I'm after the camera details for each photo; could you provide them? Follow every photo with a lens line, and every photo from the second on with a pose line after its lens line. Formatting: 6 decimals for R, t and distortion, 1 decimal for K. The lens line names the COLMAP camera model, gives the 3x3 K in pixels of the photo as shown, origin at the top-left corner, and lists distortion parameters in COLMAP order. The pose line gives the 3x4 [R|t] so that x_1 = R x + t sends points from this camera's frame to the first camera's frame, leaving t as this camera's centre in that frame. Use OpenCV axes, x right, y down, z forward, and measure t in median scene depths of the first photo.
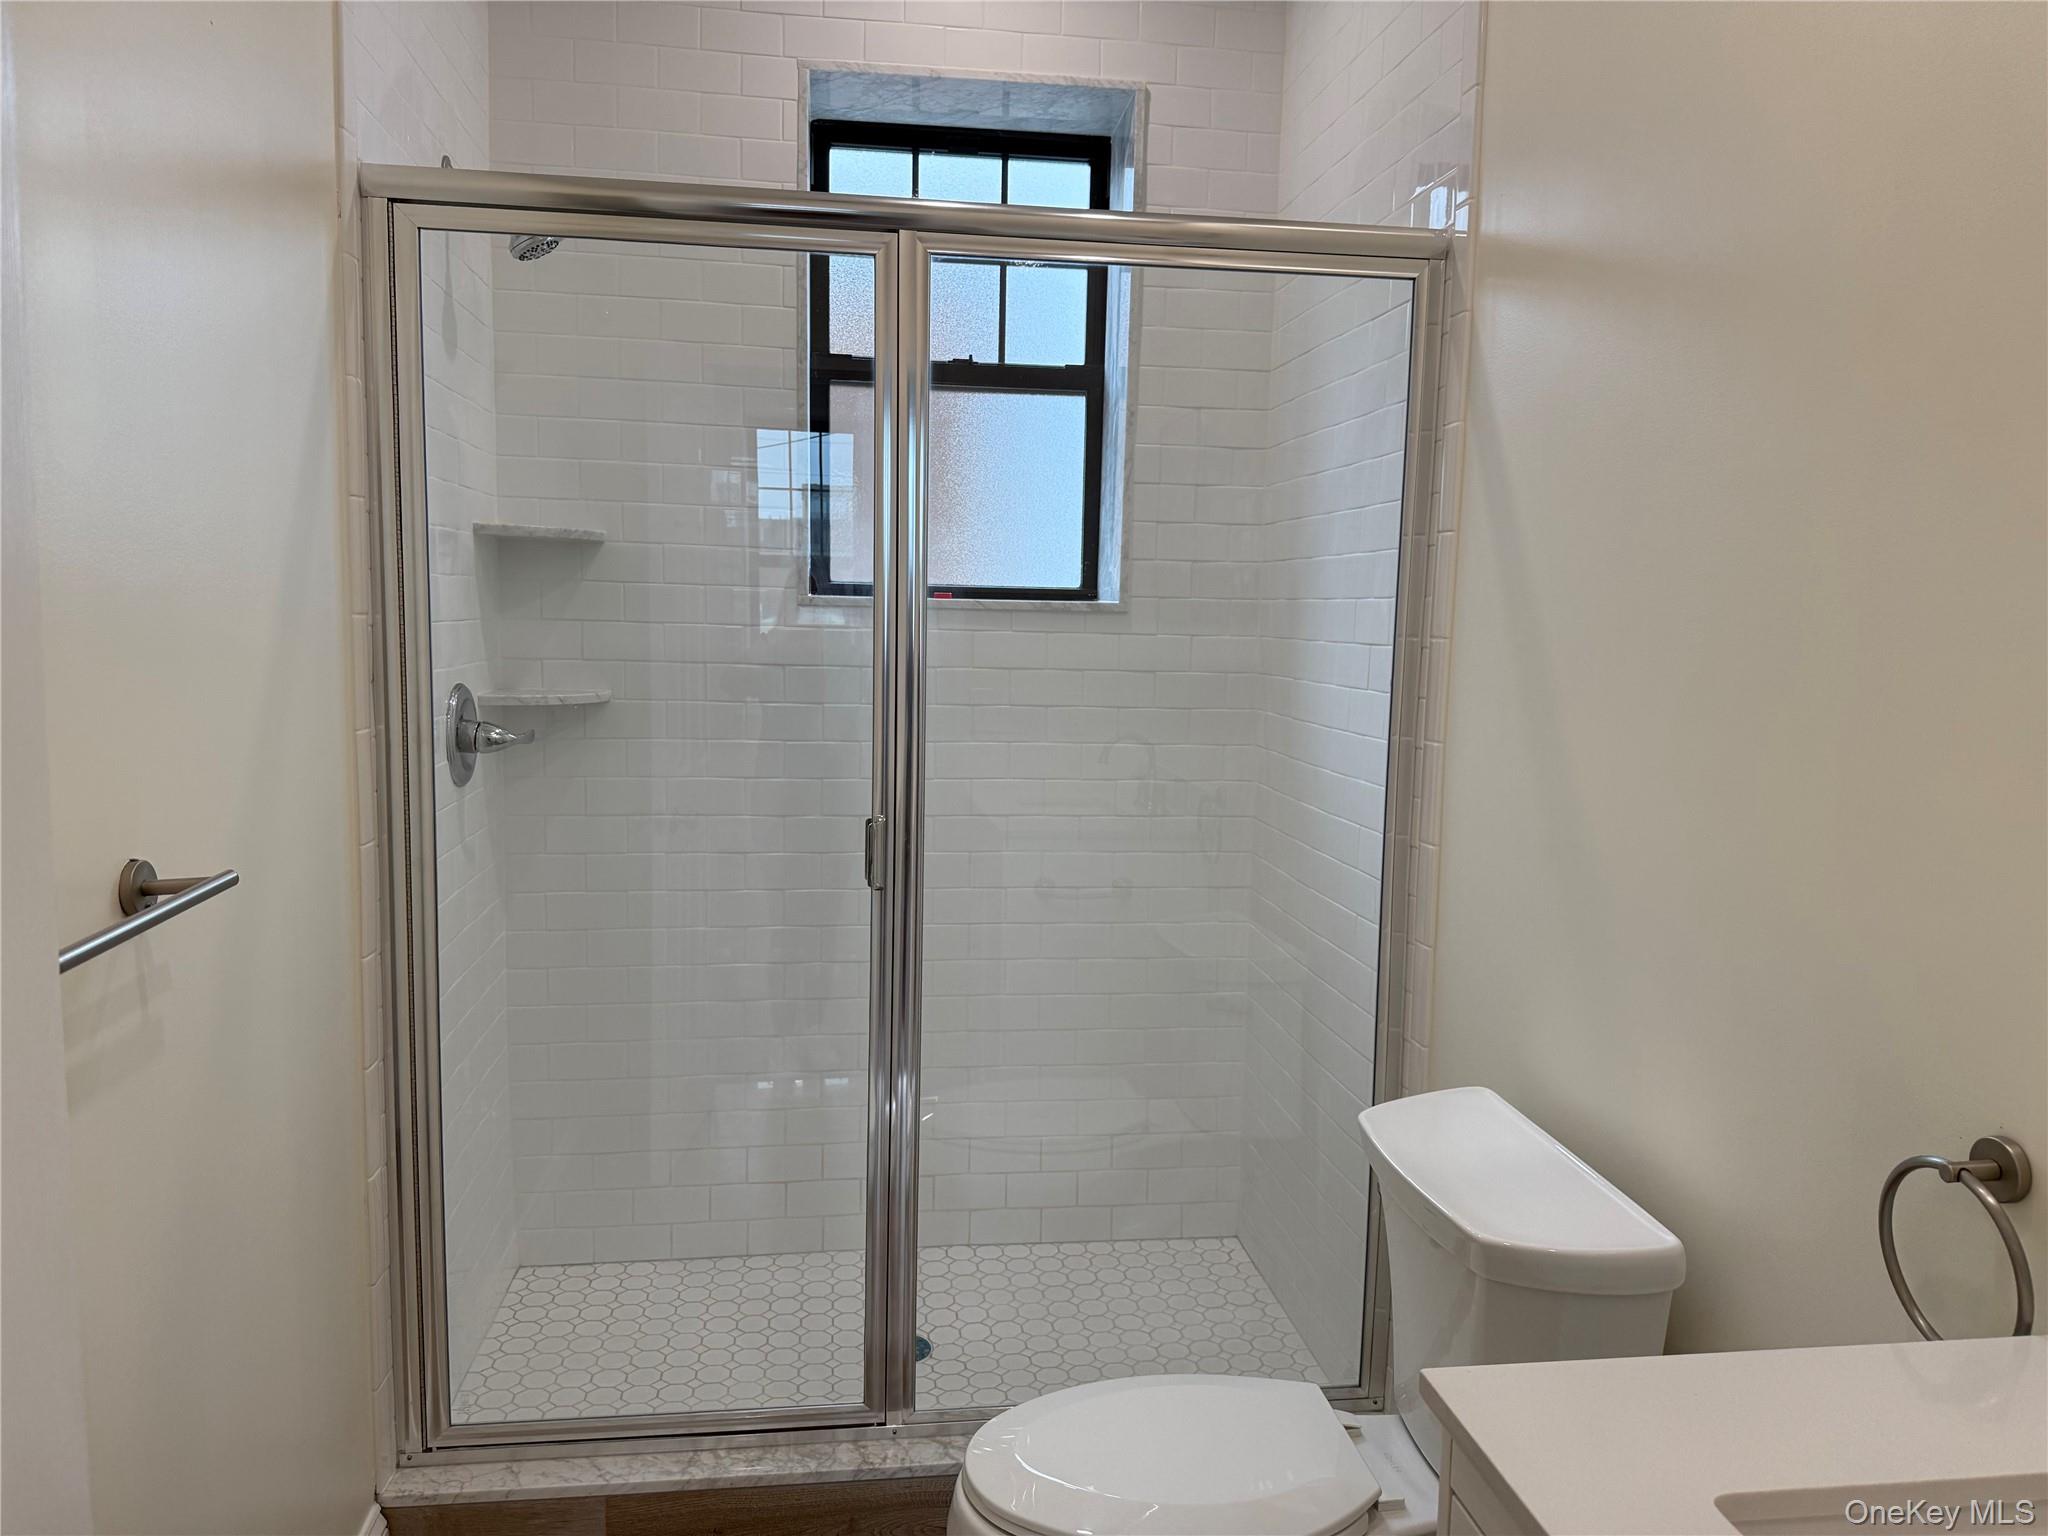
lens RADIAL K [[1442.2, 0, 1030.4], [0, 1442.2, 775.6], [0, 0, 1]] dist [0.051372, -0.067406]
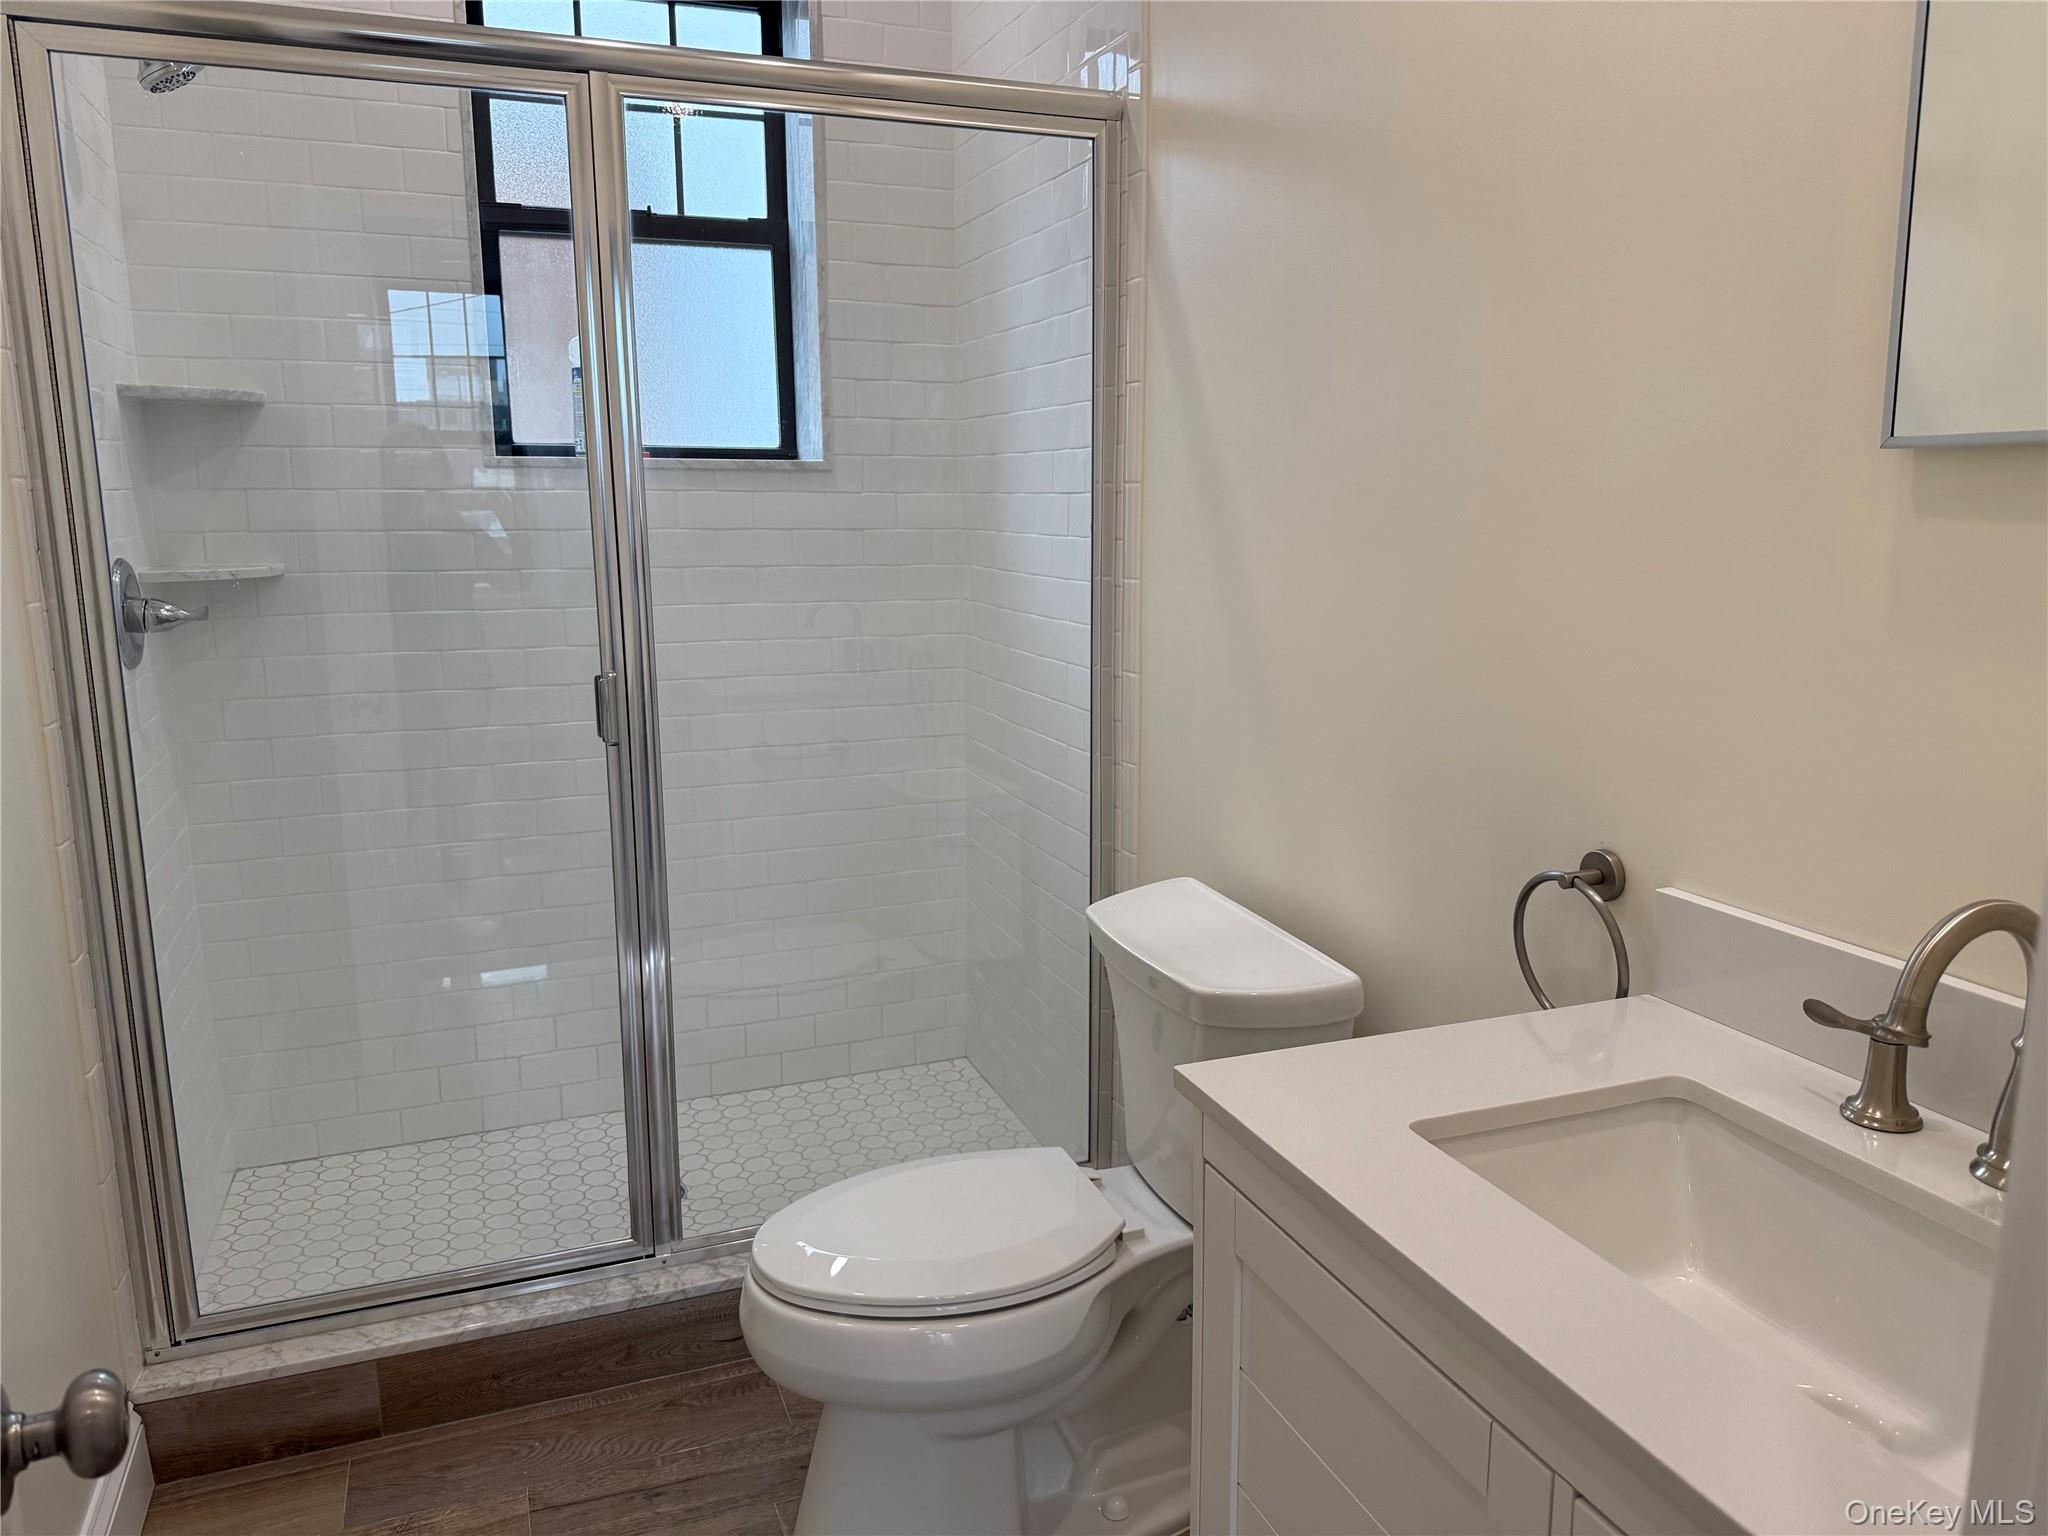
lens RADIAL K [[1441.3, 0, 1033.7], [0, 1441.3, 770.7], [0, 0, 1]] dist [0.055356, -0.063540]
pose [[0.973842, -0.066861, 0.217165, -0.037805], [0.048988, 0.995032, 0.086673, 0.021734], [-0.221881, -0.073767, 0.972279, -0.051277]]
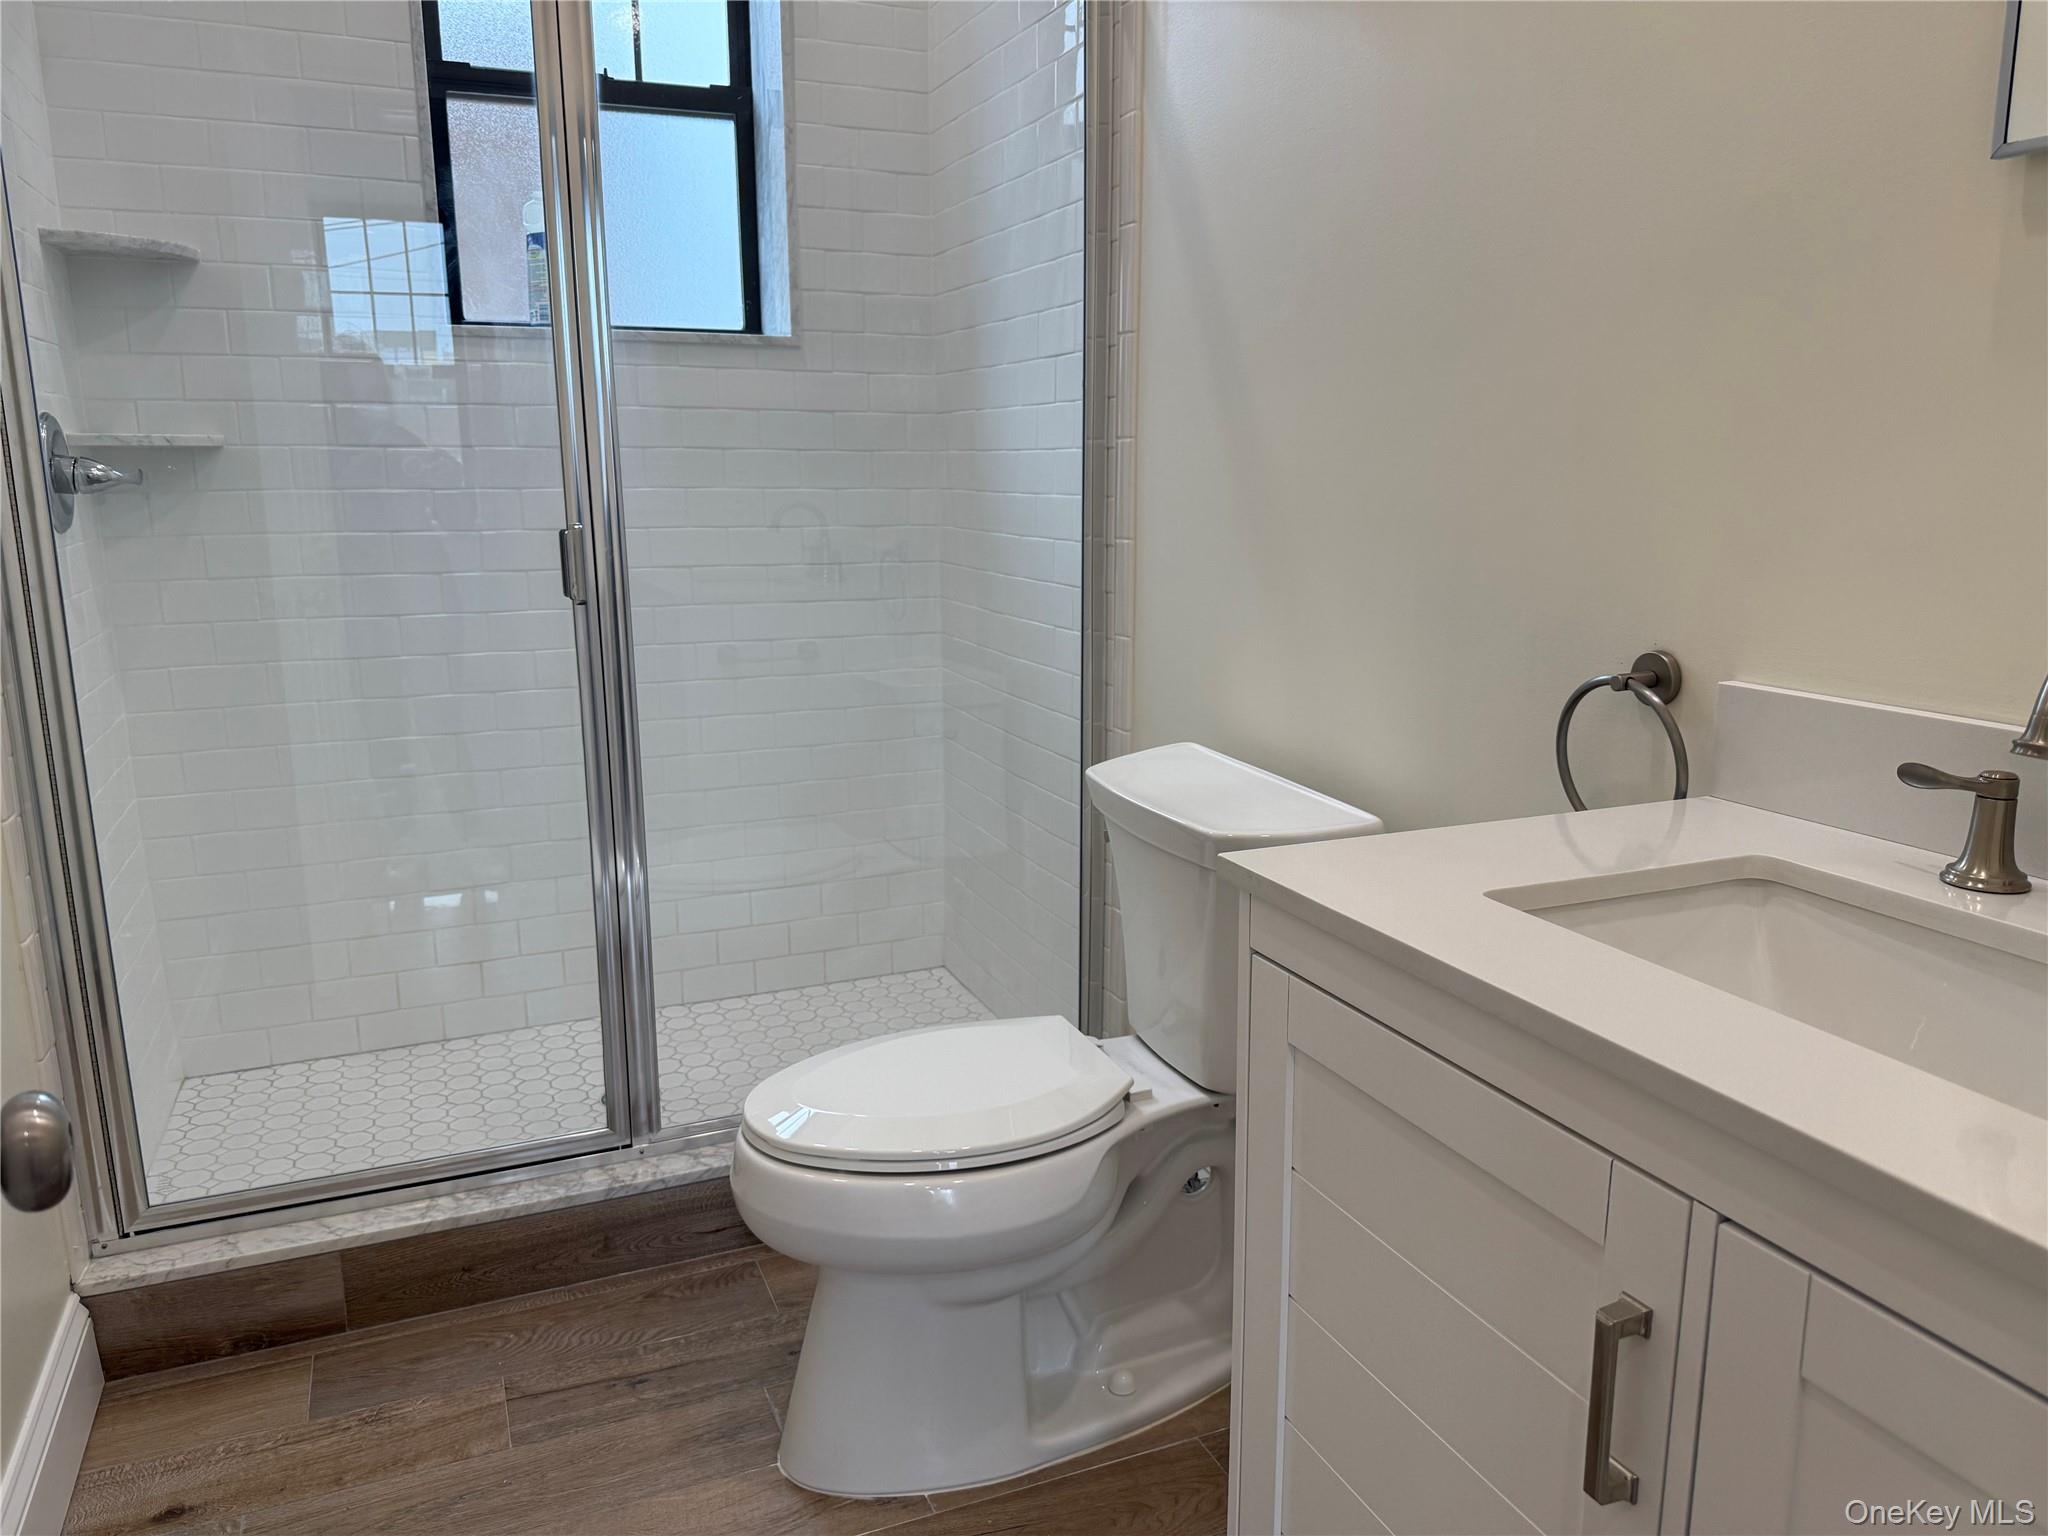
lens RADIAL K [[1442.2, 0, 1030.4], [0, 1442.2, 775.6], [0, 0, 1]] dist [0.051372, -0.067406]
pose [[0.966301, -0.078215, 0.245245, -0.059226], [0.051625, 0.992248, 0.113042, 0.093972], [-0.252186, -0.096572, 0.962848, -0.006961]]
